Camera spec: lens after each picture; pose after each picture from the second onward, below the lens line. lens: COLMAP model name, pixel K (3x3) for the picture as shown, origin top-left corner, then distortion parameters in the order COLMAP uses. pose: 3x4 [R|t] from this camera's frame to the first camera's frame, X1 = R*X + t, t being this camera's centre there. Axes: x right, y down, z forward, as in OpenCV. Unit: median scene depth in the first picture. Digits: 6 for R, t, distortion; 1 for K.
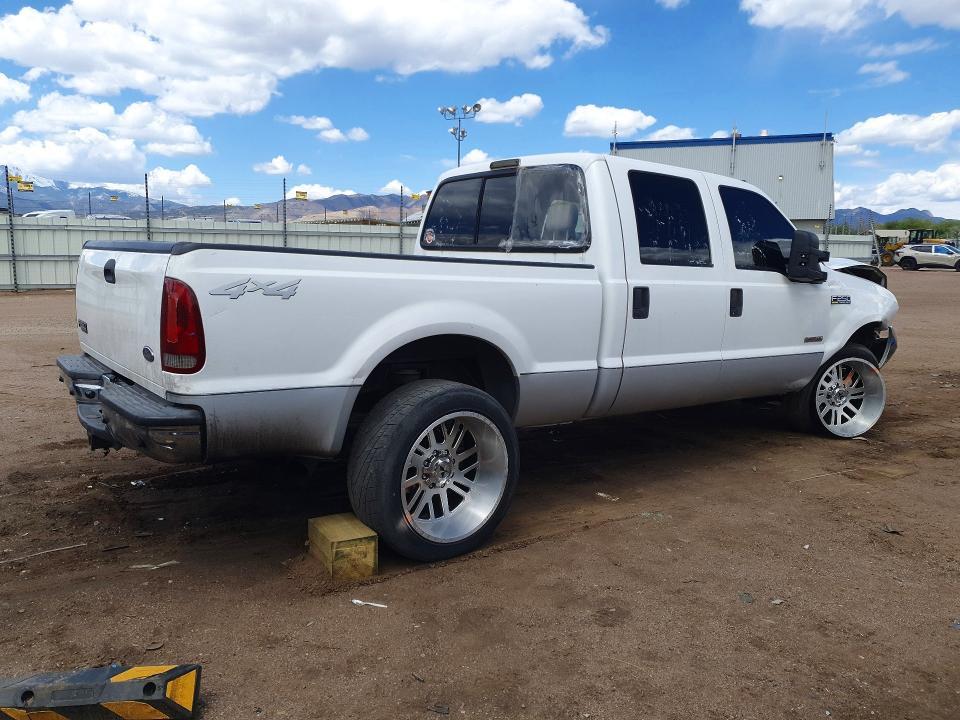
lens RADIAL K [[733.8, 0, 480.0], [0, 733.8, 360.0], [0, 0, 1]] dist [0.034415, -0.002791]
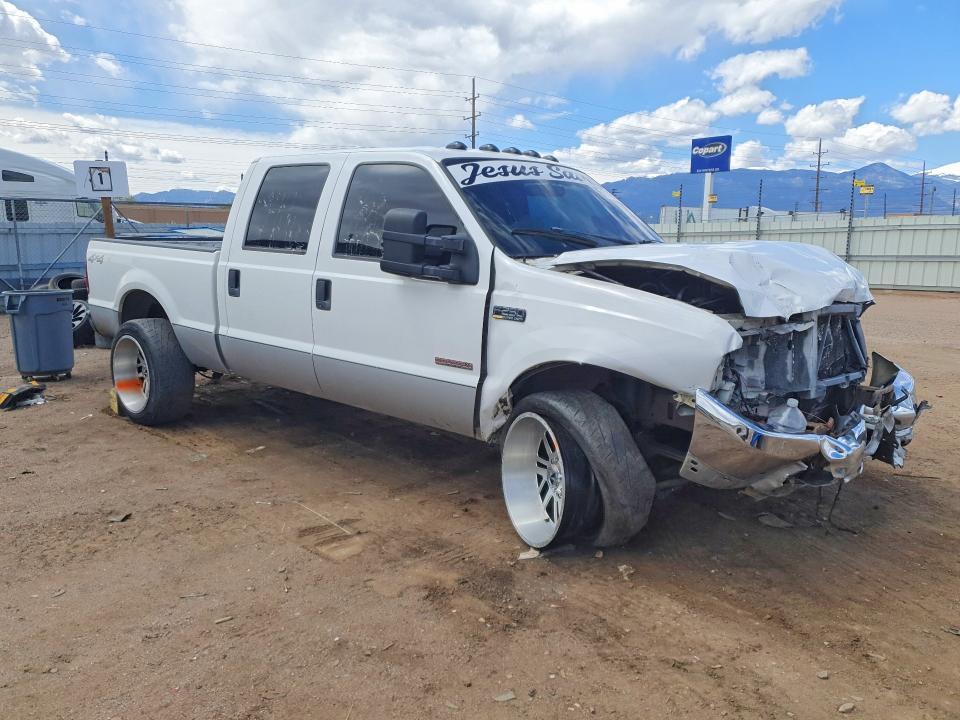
lens RADIAL K [[733.8, 0, 480.0], [0, 733.8, 360.0], [0, 0, 1]] dist [0.034415, -0.002791]
pose [[0.240651, 0.142686, -0.960067, 1.133559], [-0.147871, 0.982979, 0.109025, -0.111636], [0.959282, 0.115729, 0.257654, 0.854695]]
